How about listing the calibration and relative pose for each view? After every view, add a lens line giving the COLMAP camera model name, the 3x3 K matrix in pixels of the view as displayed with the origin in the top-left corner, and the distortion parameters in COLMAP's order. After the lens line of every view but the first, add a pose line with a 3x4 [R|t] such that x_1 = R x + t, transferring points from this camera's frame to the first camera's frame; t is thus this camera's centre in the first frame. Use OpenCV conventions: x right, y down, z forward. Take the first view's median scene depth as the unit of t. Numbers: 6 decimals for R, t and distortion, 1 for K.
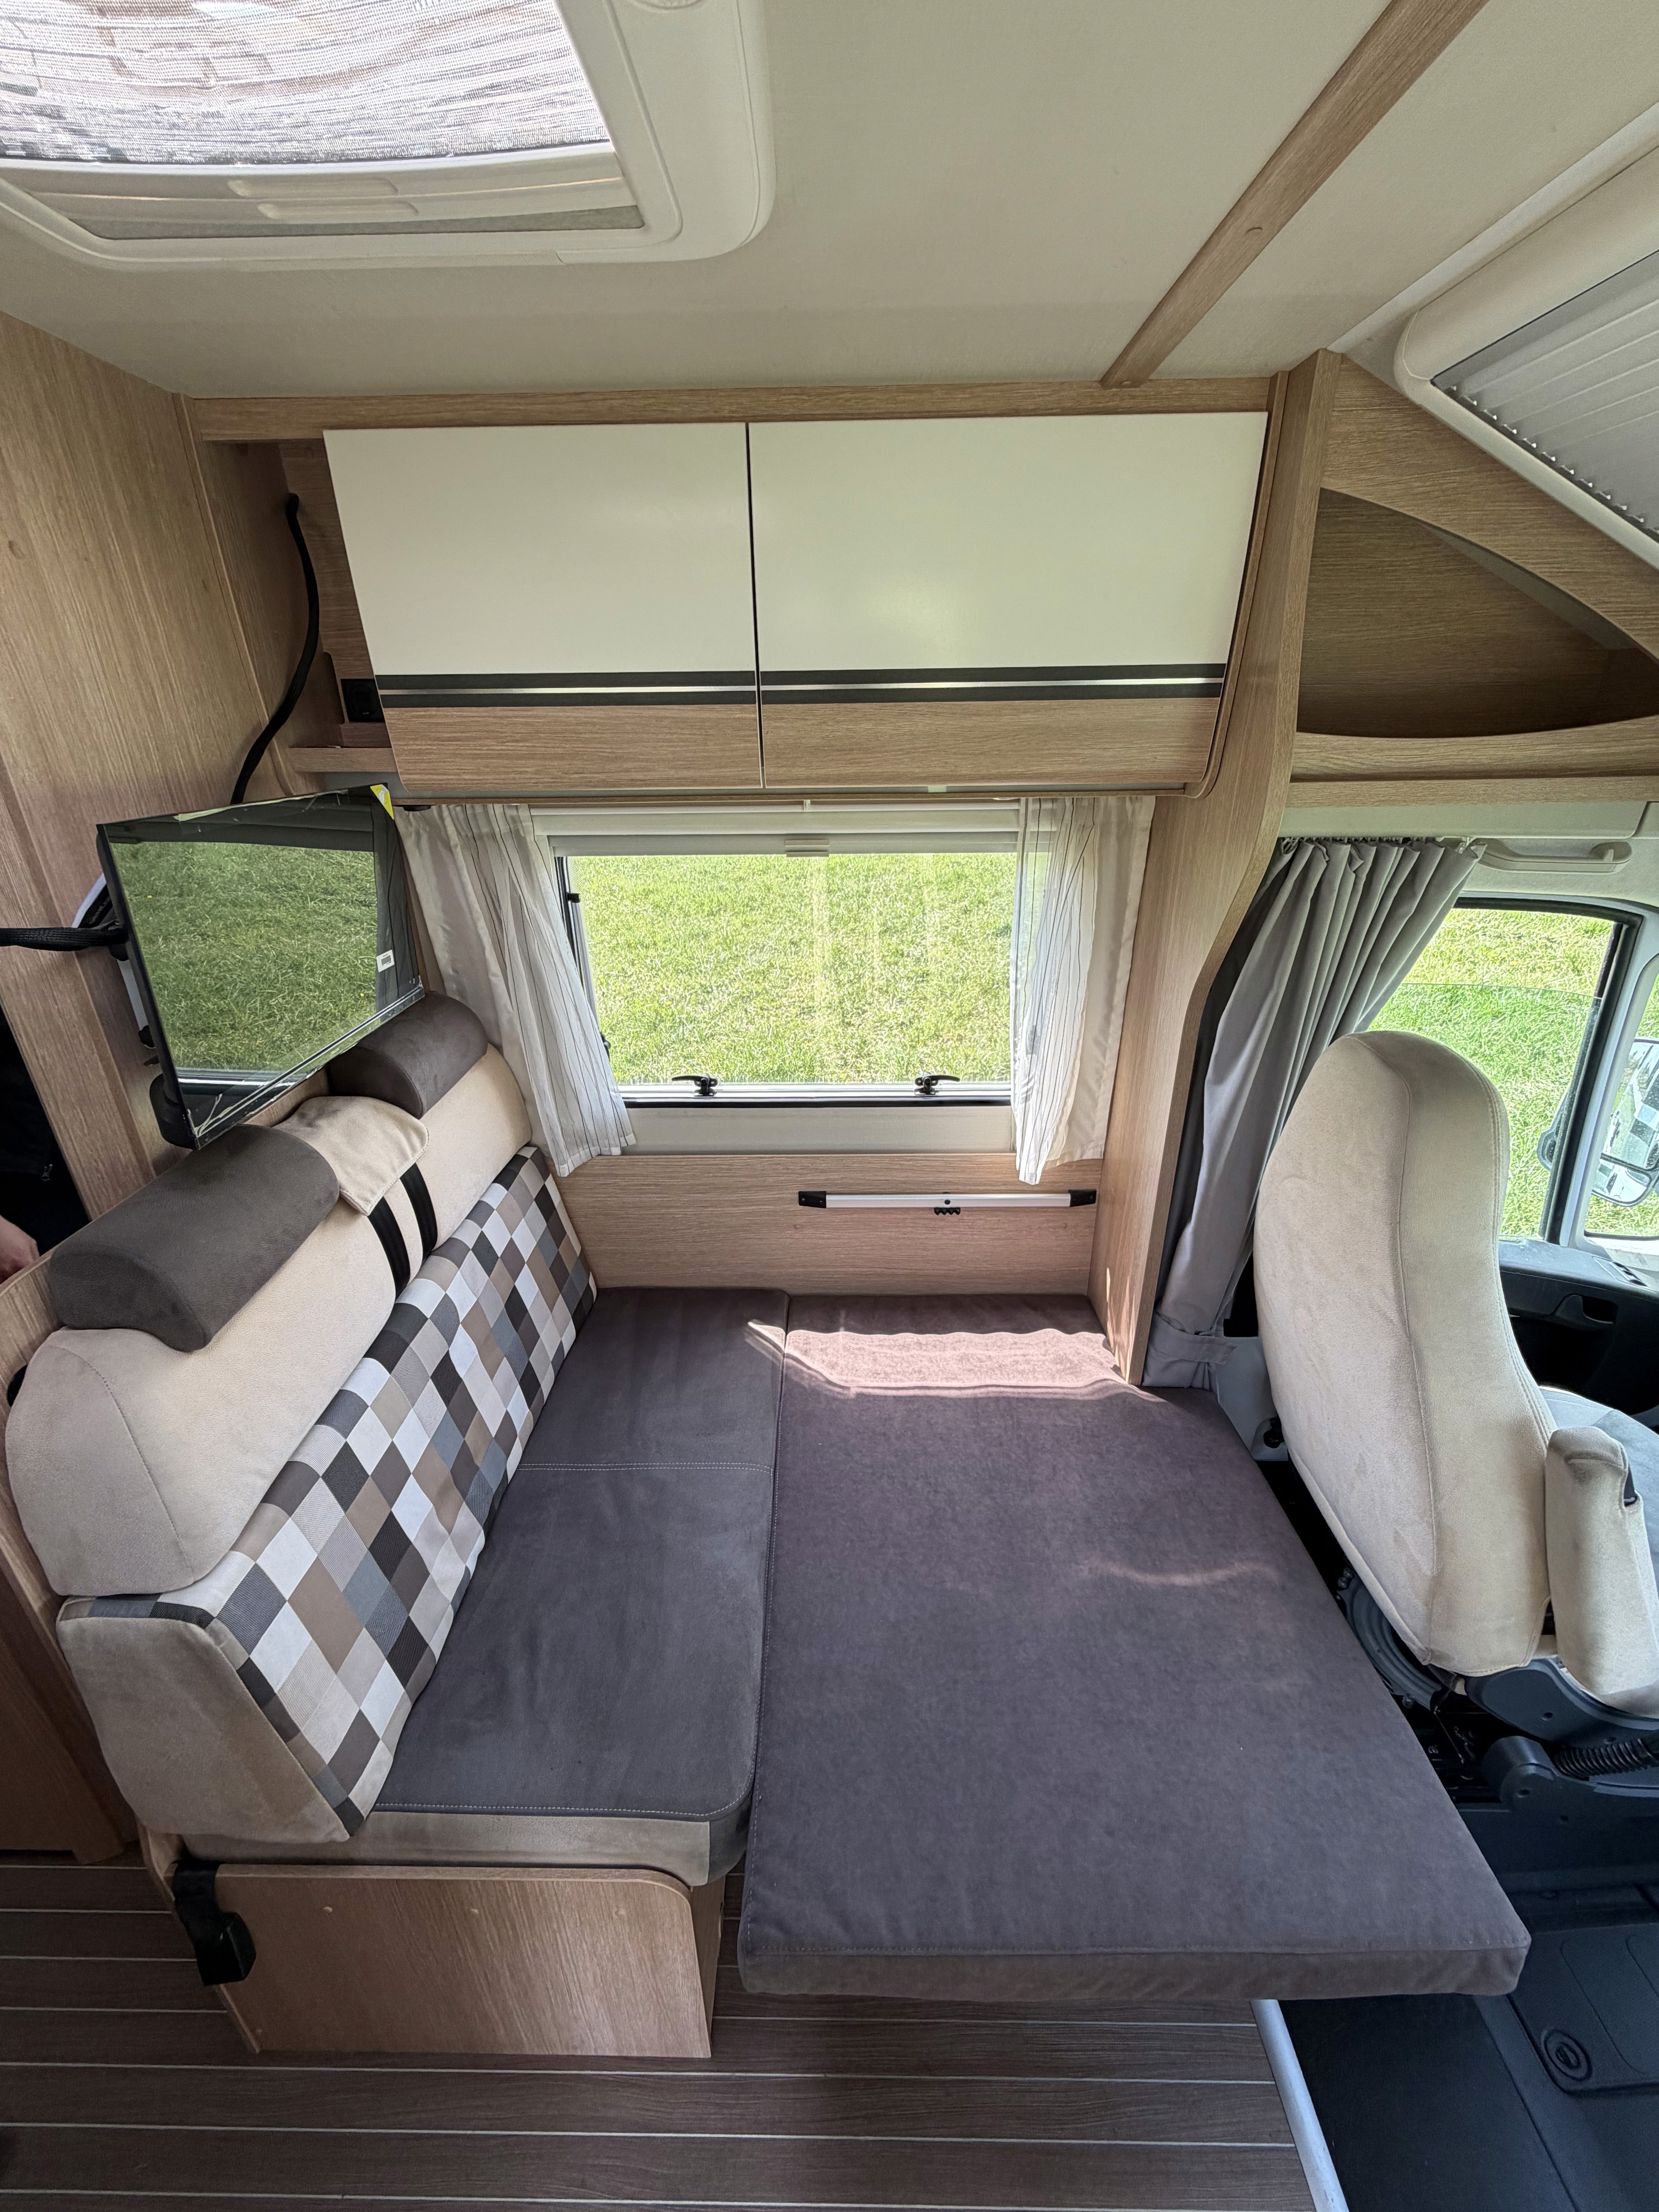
lens RADIAL K [[882.0, 0, 832.4], [0, 882.0, 1094.8], [0, 0, 1]] dist [0.000720, 0.000234]
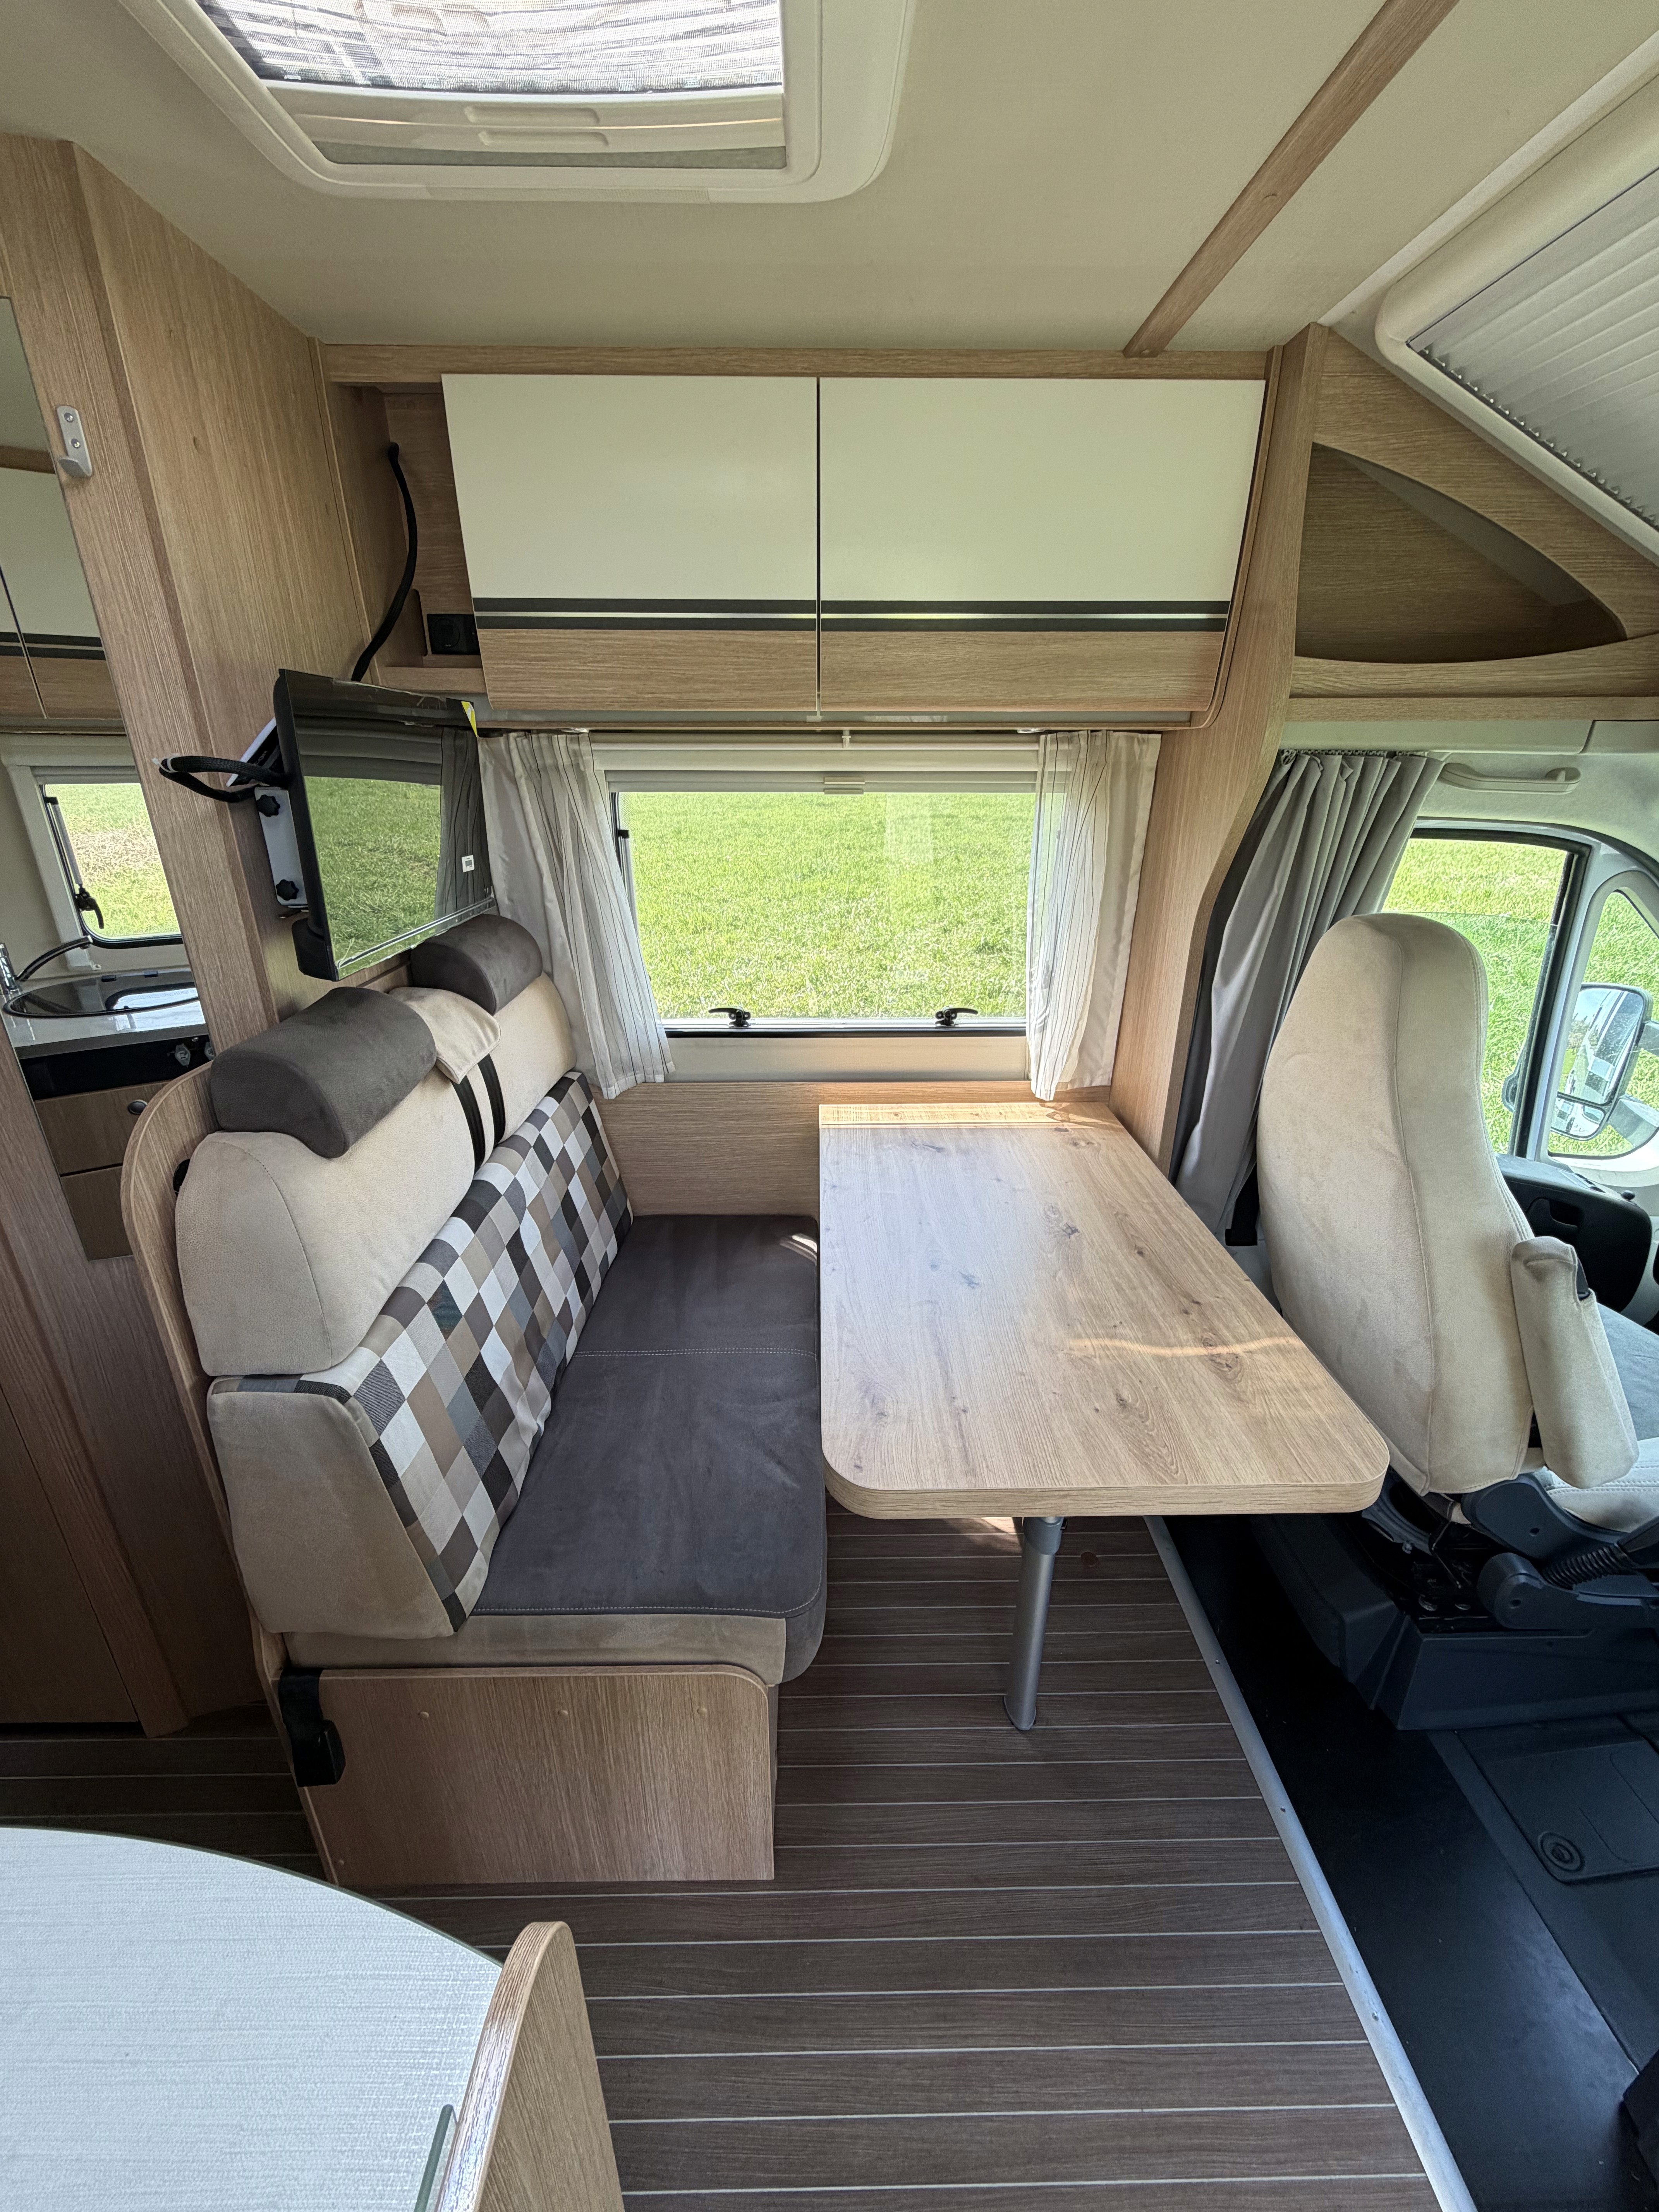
lens RADIAL K [[882.0, 0, 832.0], [0, 882.0, 1096.5], [0, 0, 1]] dist [0.000720, 0.000234]
pose [[0.999462, 0.001593, 0.032761, -0.108670], [-0.000241, 0.999150, -0.041224, 0.206379], [-0.032799, 0.041194, 0.998613, -0.100037]]
